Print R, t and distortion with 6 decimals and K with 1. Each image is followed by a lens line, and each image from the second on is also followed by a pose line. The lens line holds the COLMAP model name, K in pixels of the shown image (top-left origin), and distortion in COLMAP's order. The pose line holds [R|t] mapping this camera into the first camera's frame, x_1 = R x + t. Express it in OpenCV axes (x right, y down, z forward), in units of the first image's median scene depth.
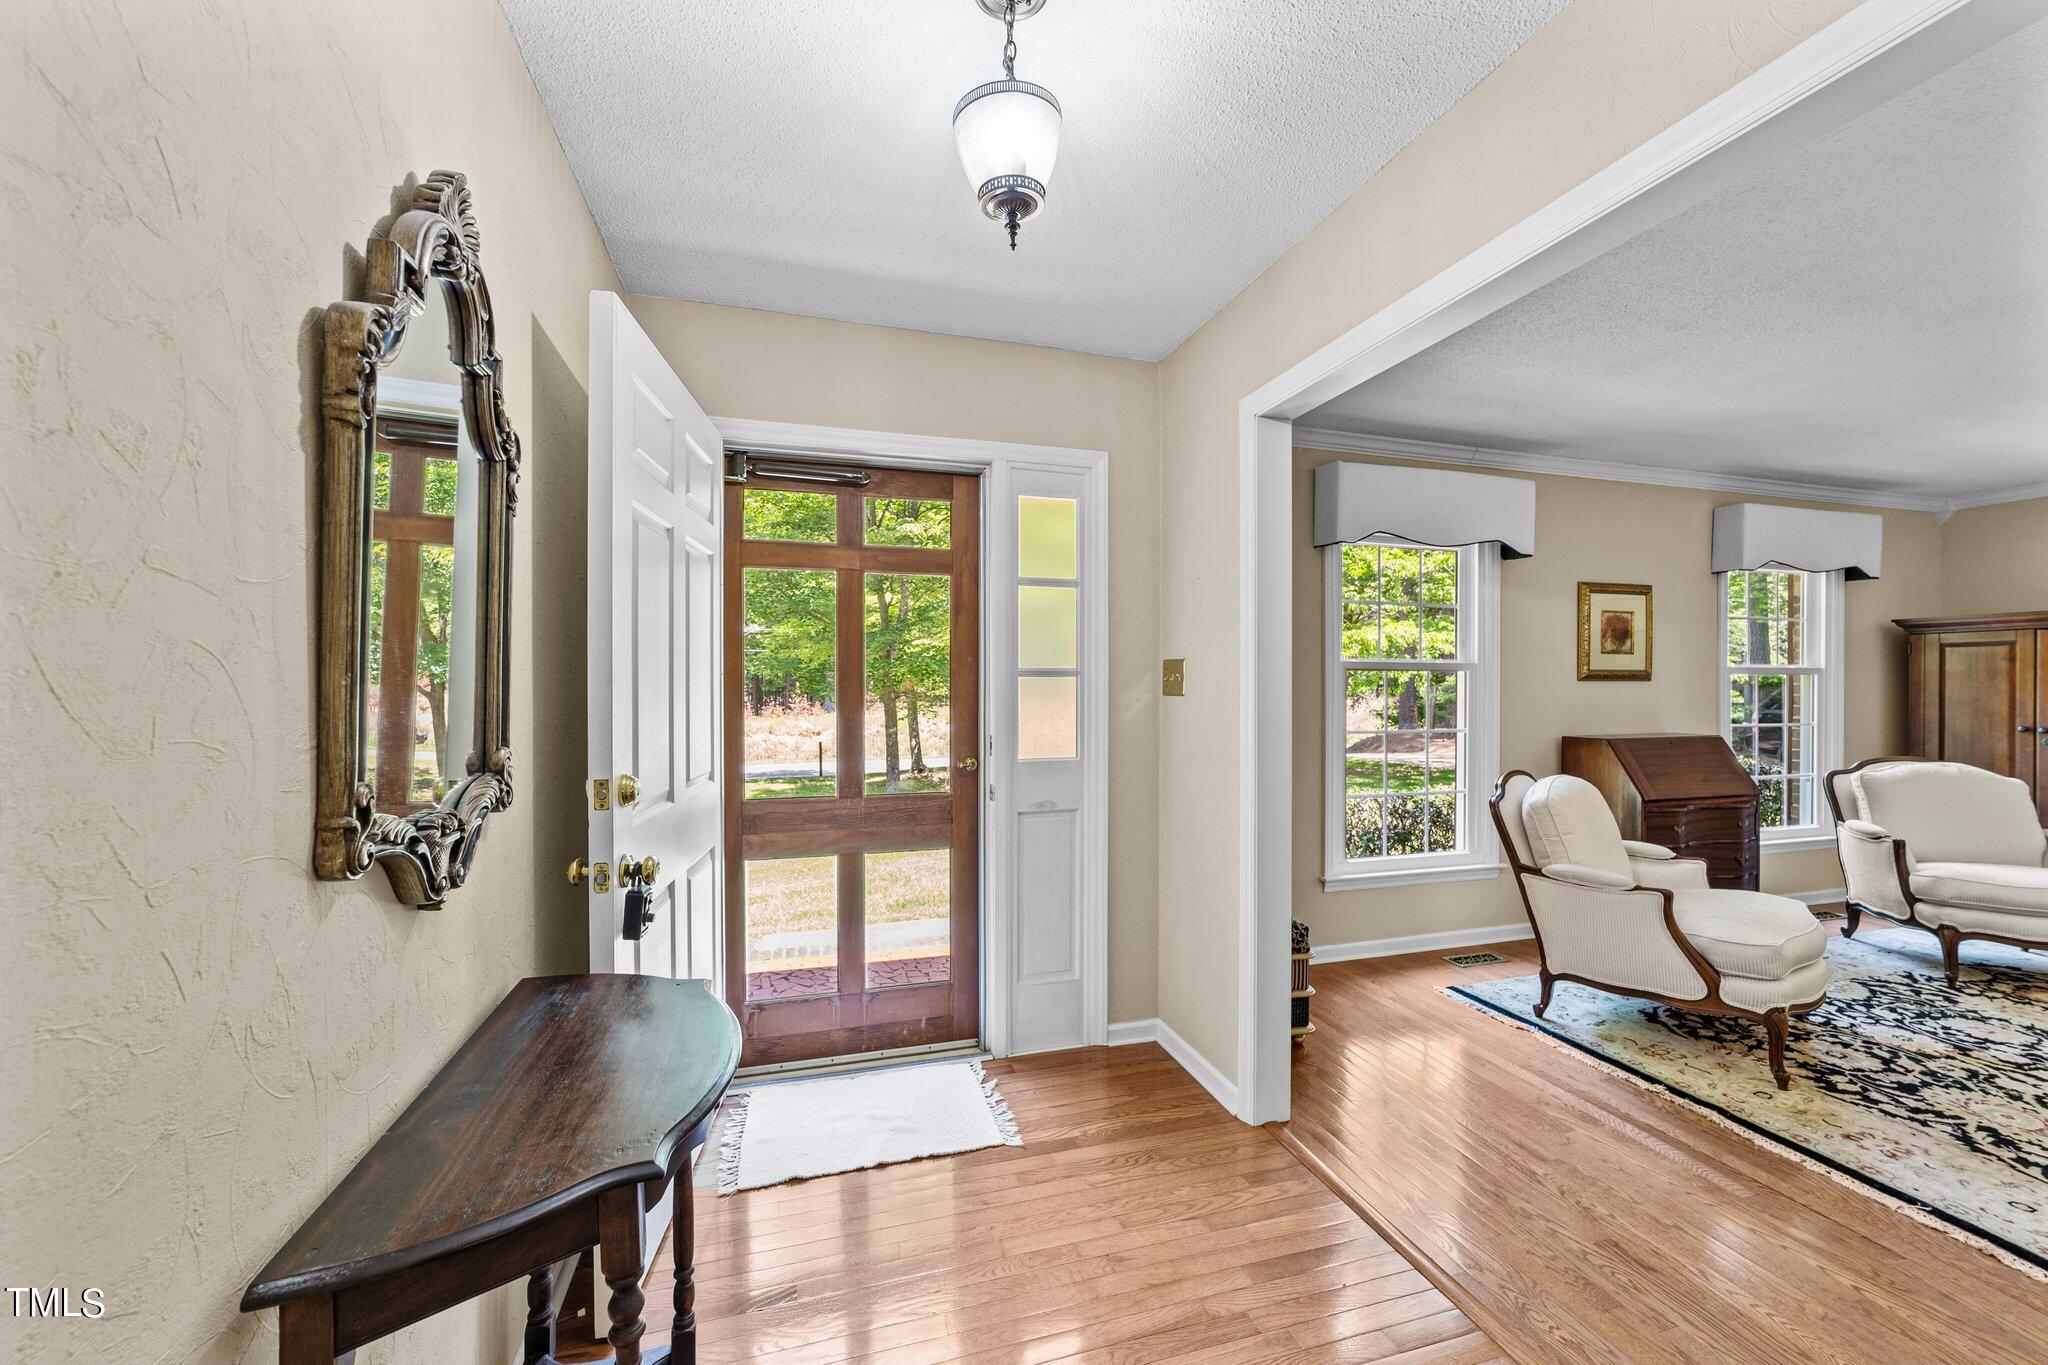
lens RADIAL K [[791.7, 0, 1020.4], [0, 791.7, 698.8], [0, 0, 1]] dist [0.003515, 0.003451]
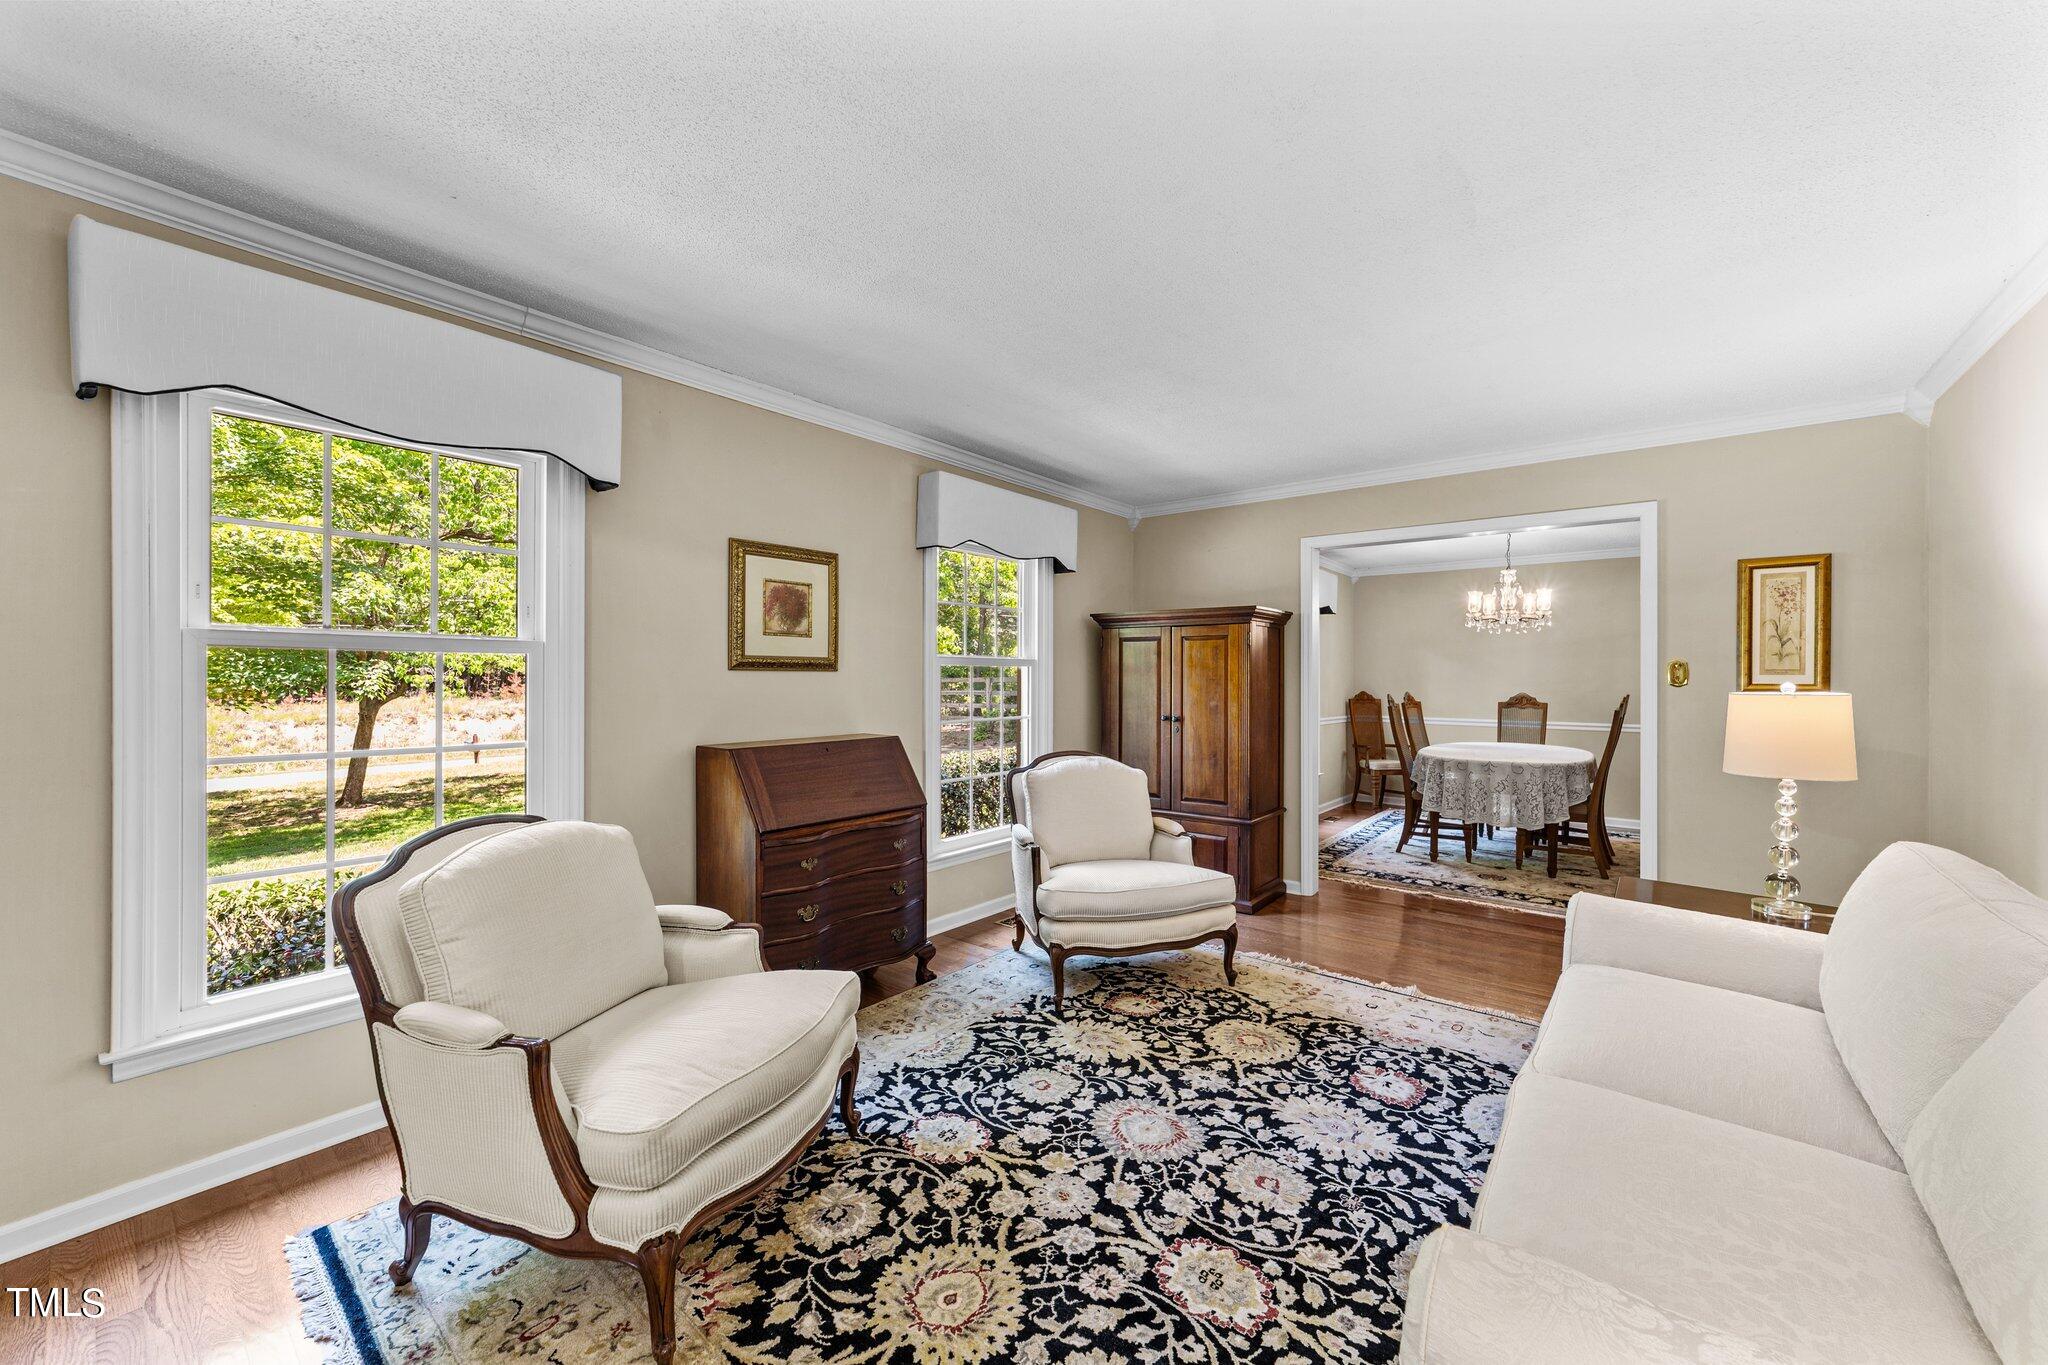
lens RADIAL K [[791.7, 0, 1024.6], [0, 791.7, 676.1], [0, 0, 1]] dist [0.003515, 0.003451]
pose [[0.830489, 0.004327, 0.557018, 0.641254], [0.002765, 0.999925, -0.011890, -0.008532], [-0.557028, 0.011415, 0.830415, 0.277899]]
